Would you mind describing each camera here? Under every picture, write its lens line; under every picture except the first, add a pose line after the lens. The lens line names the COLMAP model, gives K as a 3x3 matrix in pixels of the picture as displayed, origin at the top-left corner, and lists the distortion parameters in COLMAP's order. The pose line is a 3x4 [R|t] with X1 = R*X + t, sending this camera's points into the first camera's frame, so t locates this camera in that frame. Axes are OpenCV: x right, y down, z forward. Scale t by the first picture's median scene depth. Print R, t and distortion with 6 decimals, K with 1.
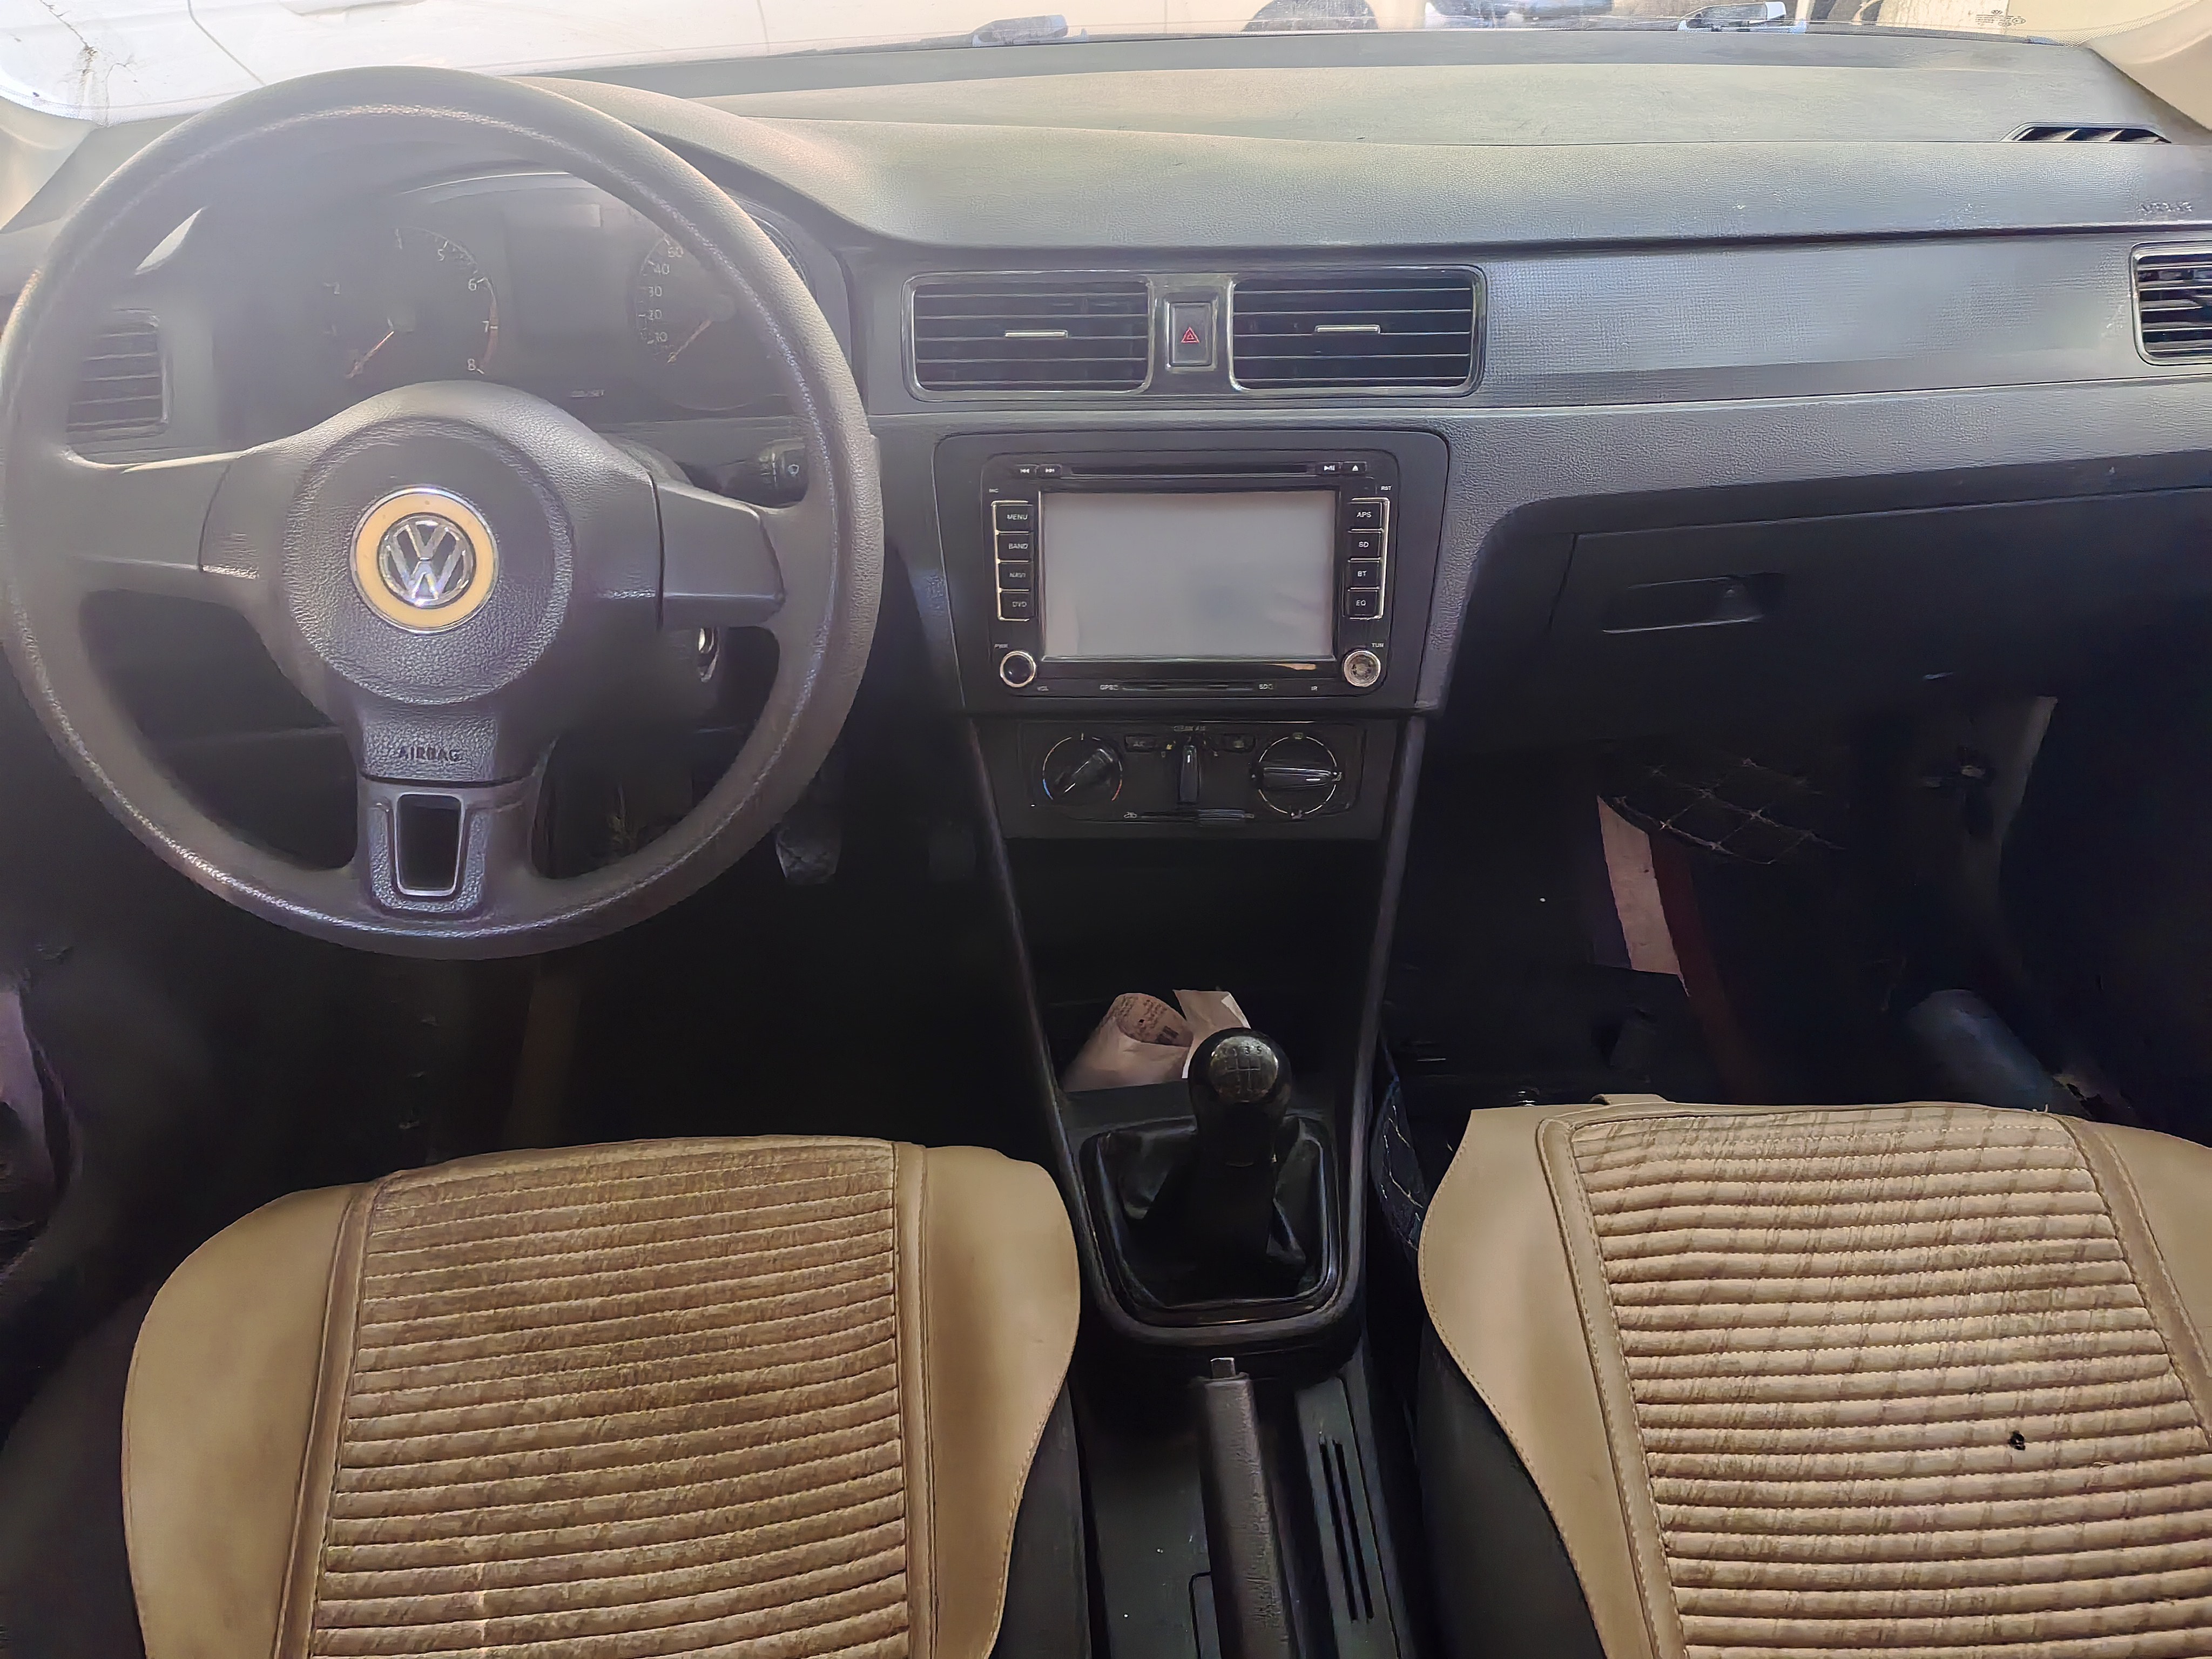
lens RADIAL K [[1746.6, 0, 1097.6], [0, 1746.6, 824.4], [0, 0, 1]] dist [0.085306, -0.086251]
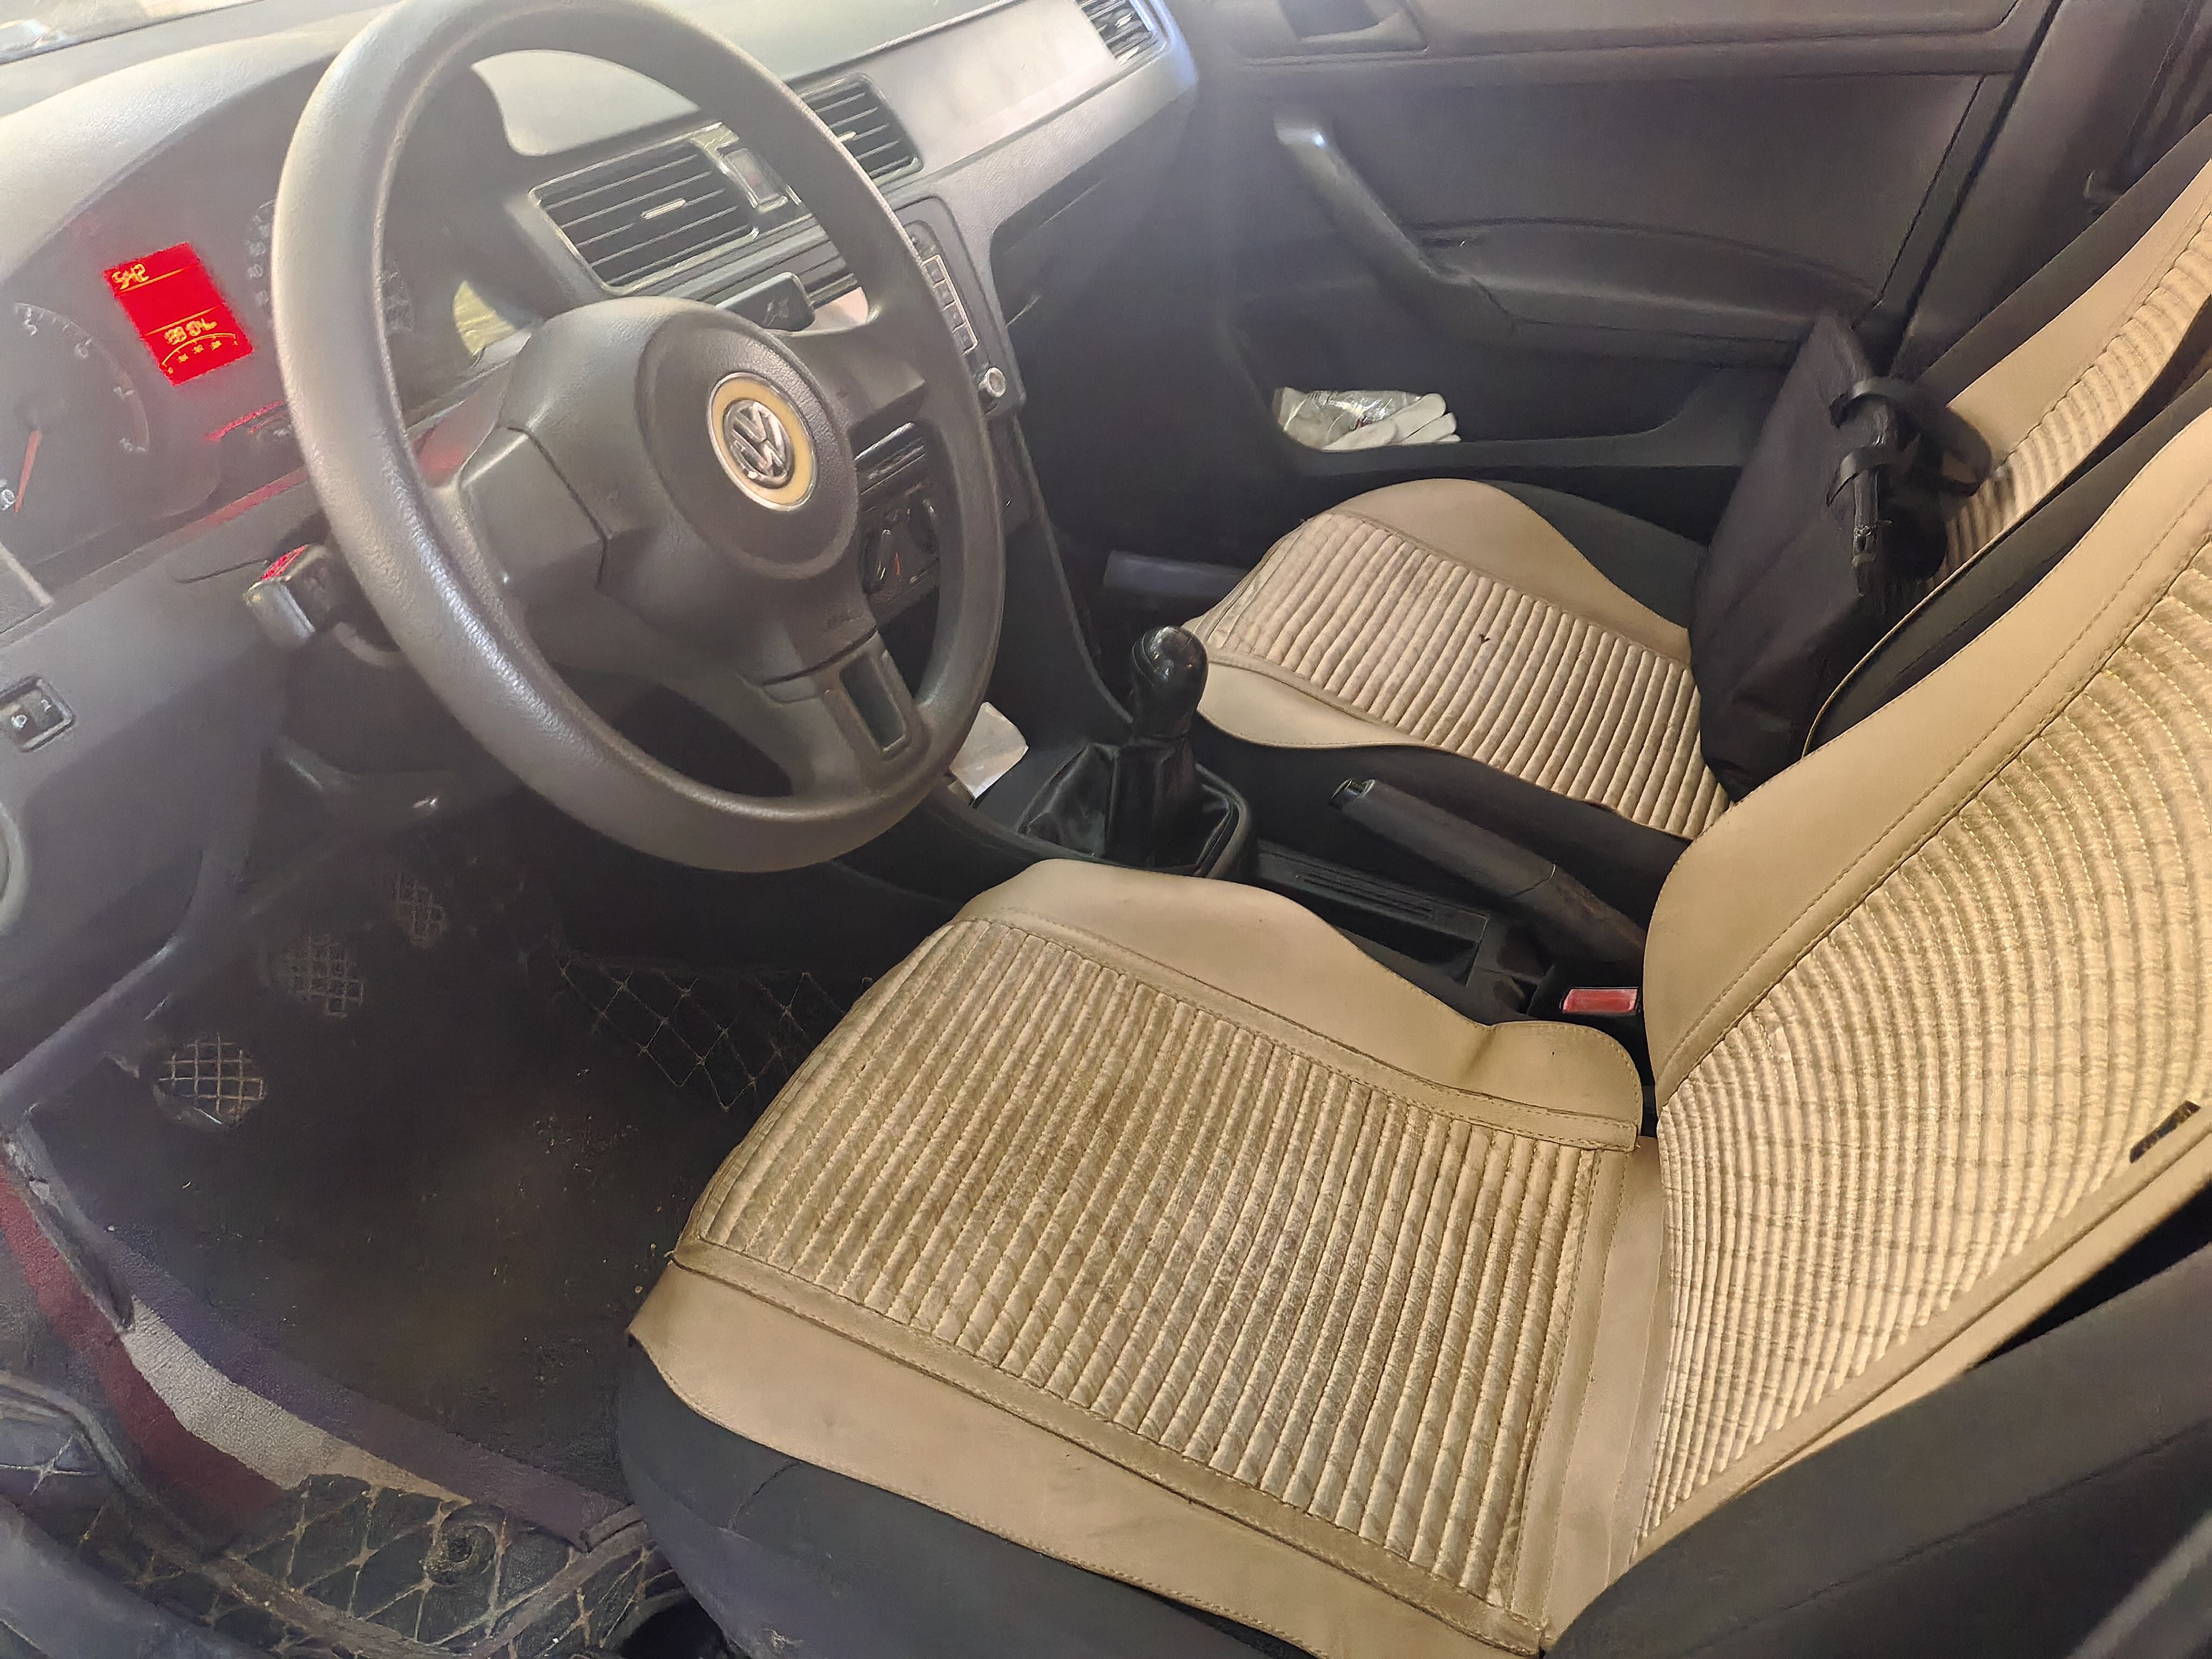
lens RADIAL K [[1746.6, 0, 1097.6], [0, 1746.6, 824.4], [0, 0, 1]] dist [0.085306, -0.086251]
pose [[0.467158, -0.504040, 0.726435, -0.932771], [0.550286, 0.808826, 0.207328, -0.053467], [-0.692061, 0.302892, 0.655216, 0.220041]]
